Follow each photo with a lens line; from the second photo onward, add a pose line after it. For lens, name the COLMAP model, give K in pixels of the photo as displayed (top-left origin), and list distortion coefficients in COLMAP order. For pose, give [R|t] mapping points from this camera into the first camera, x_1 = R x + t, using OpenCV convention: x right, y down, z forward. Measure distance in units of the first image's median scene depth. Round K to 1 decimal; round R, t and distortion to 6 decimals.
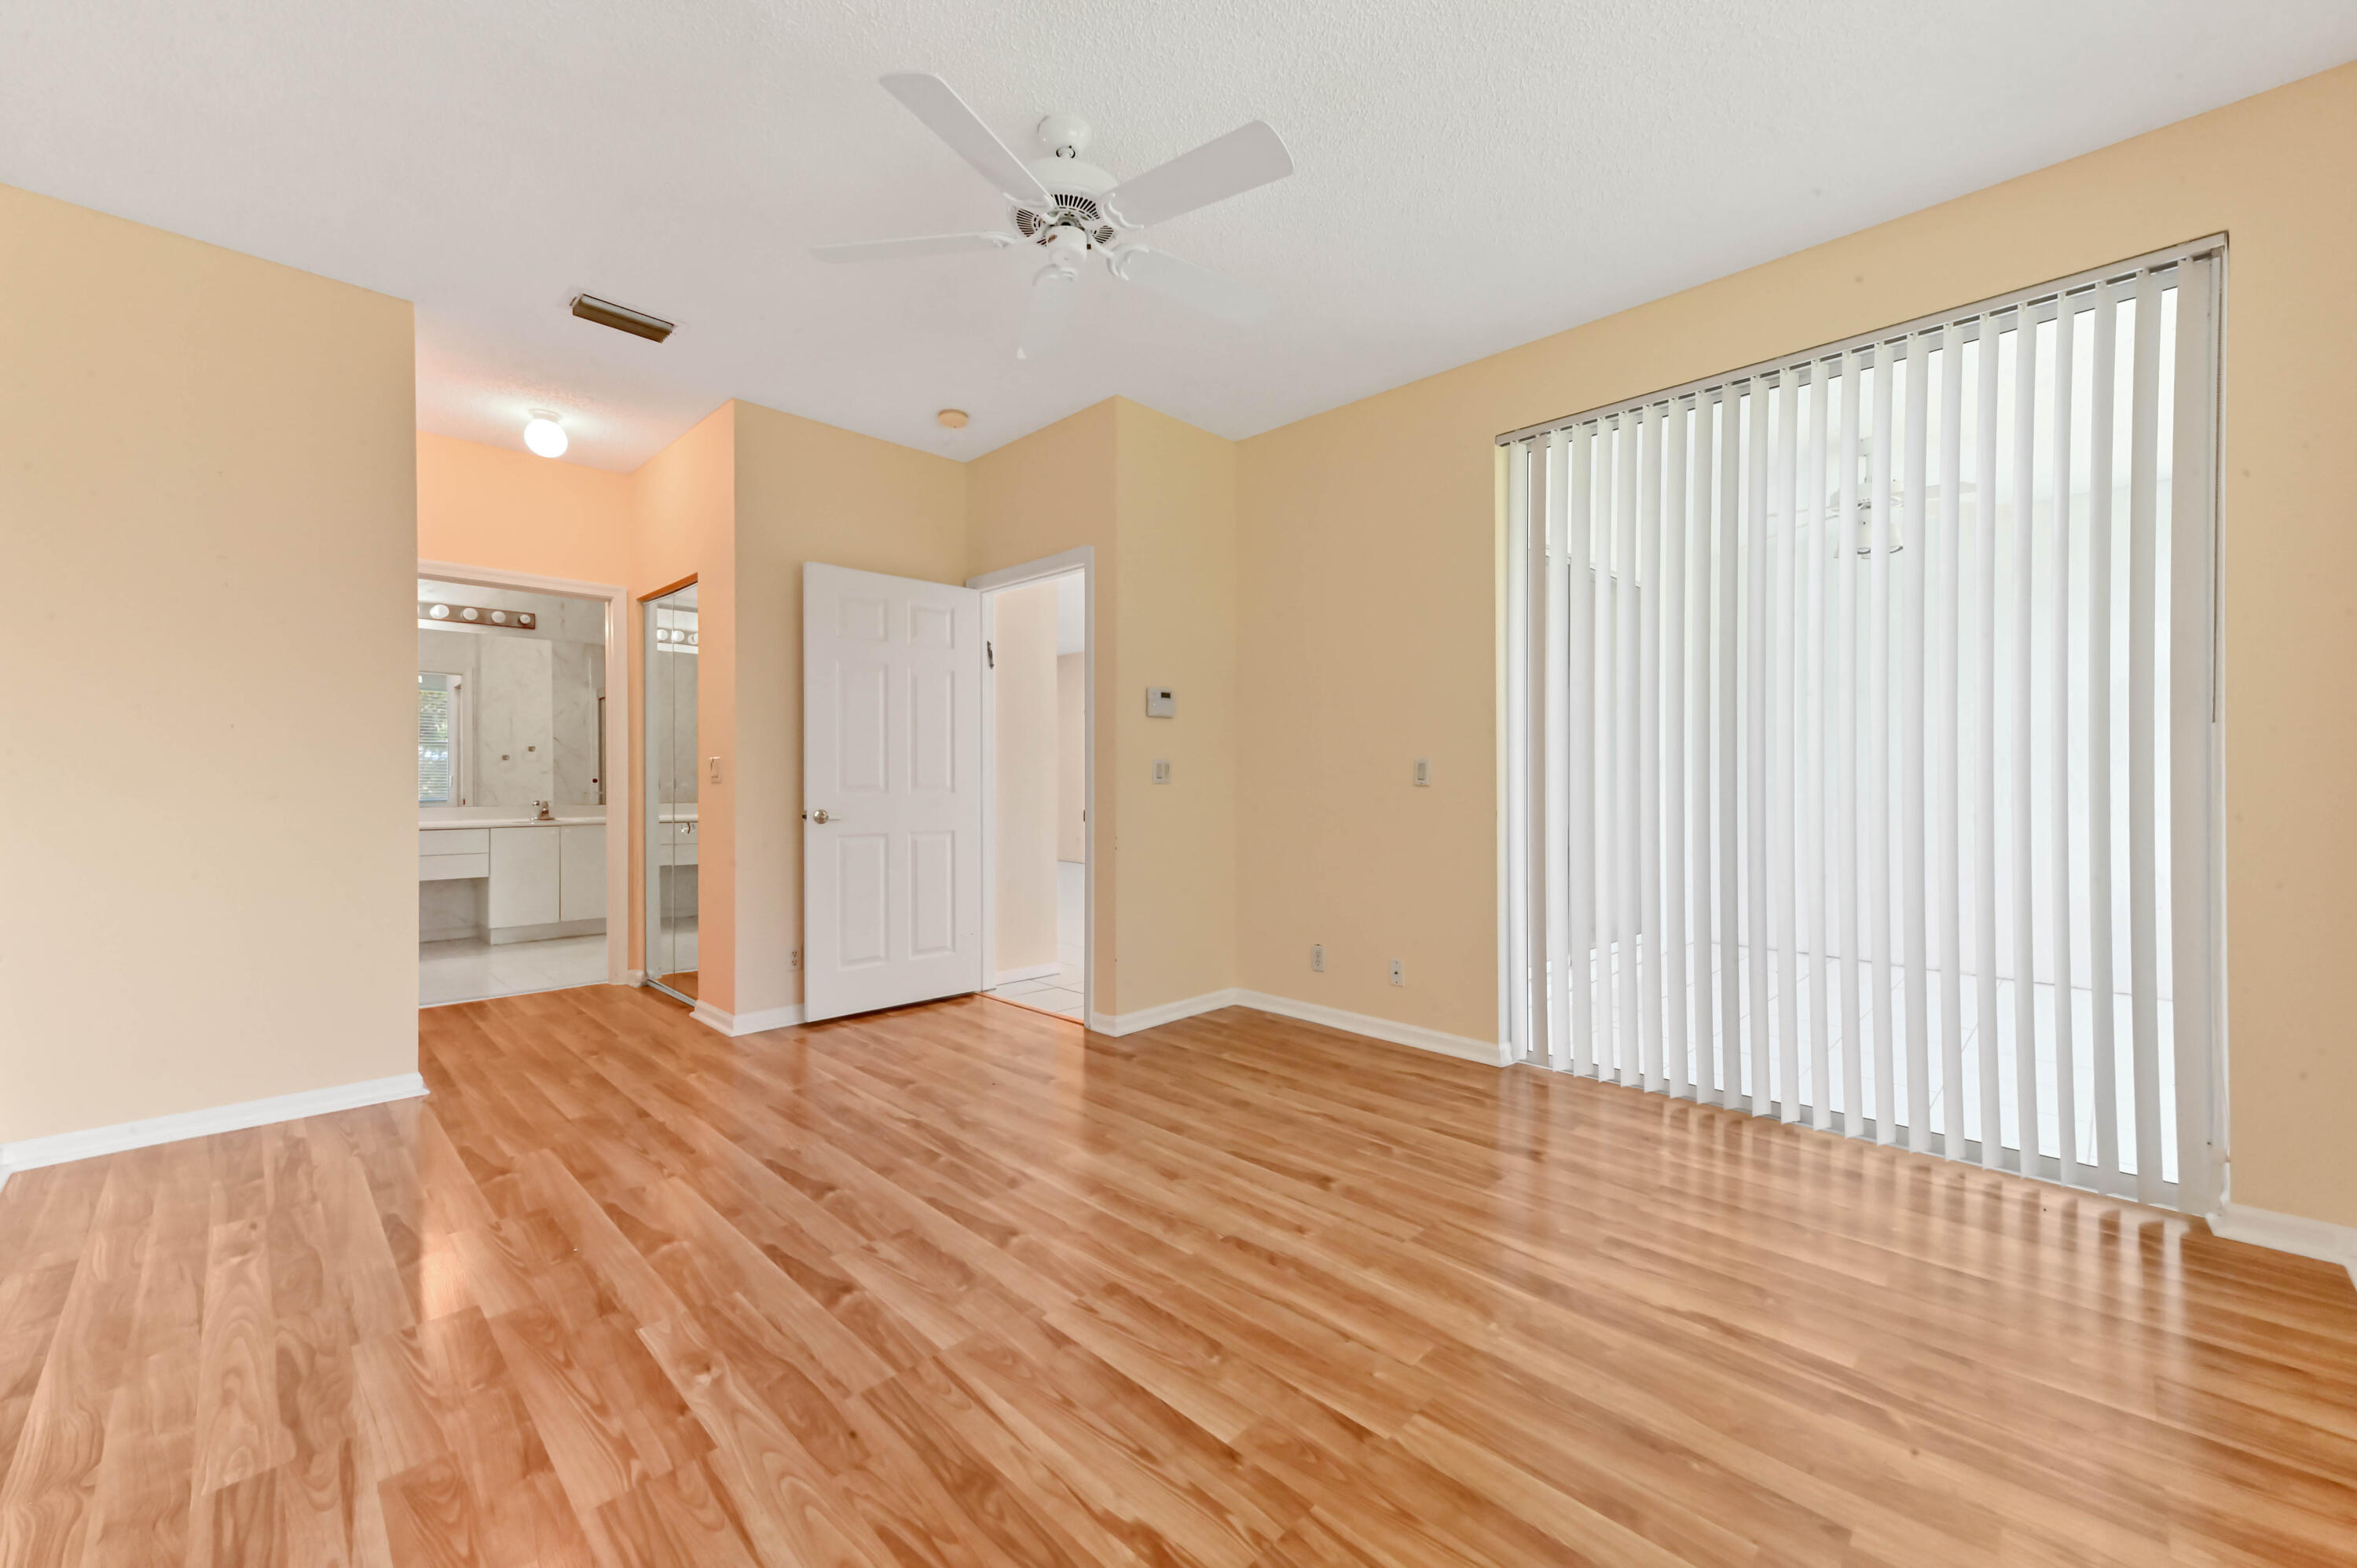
lens RADIAL K [[935.3, 0, 1198.7], [0, 935.3, 773.0], [0, 0, 1]] dist [0.017186, 0.000402]
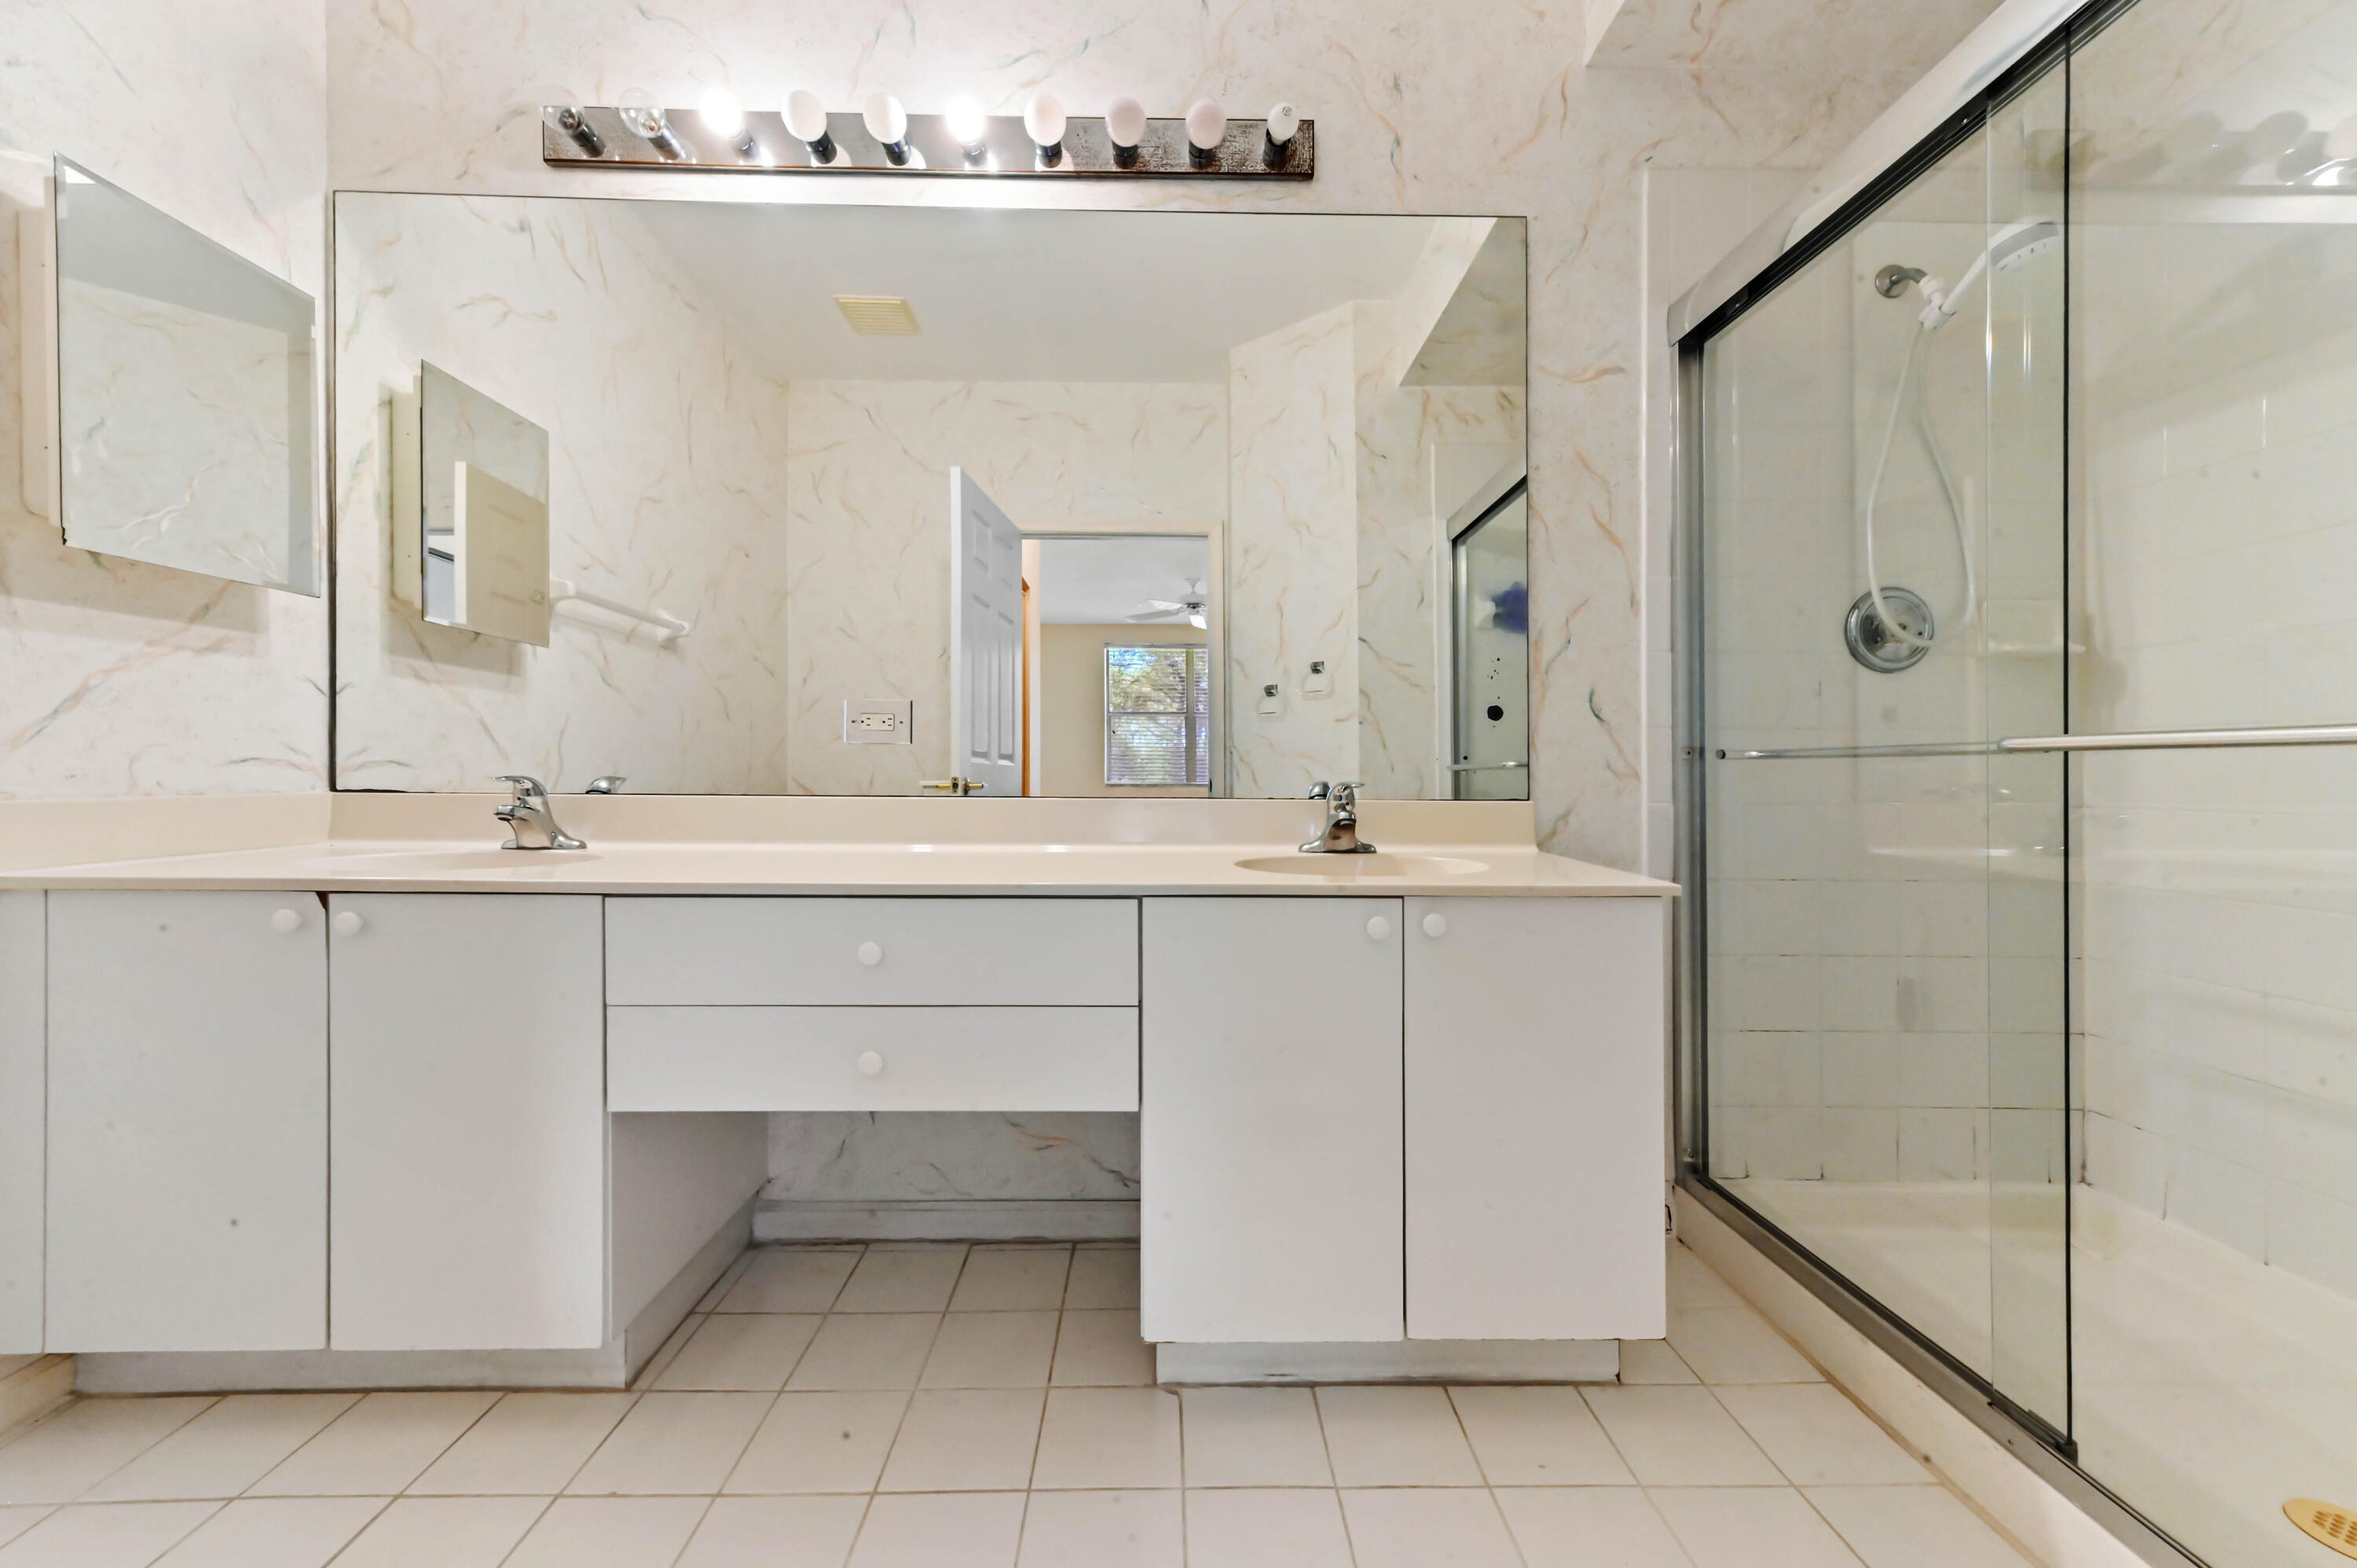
lens RADIAL K [[935.3, 0, 1175.4], [0, 935.3, 784.8], [0, 0, 1]] dist [0.017186, 0.000402]
pose [[0.704827, 0.000764, -0.709379, -0.448474], [0.005141, 0.999968, 0.006185, 0.024889], [0.709361, -0.008006, 0.704800, 0.650696]]
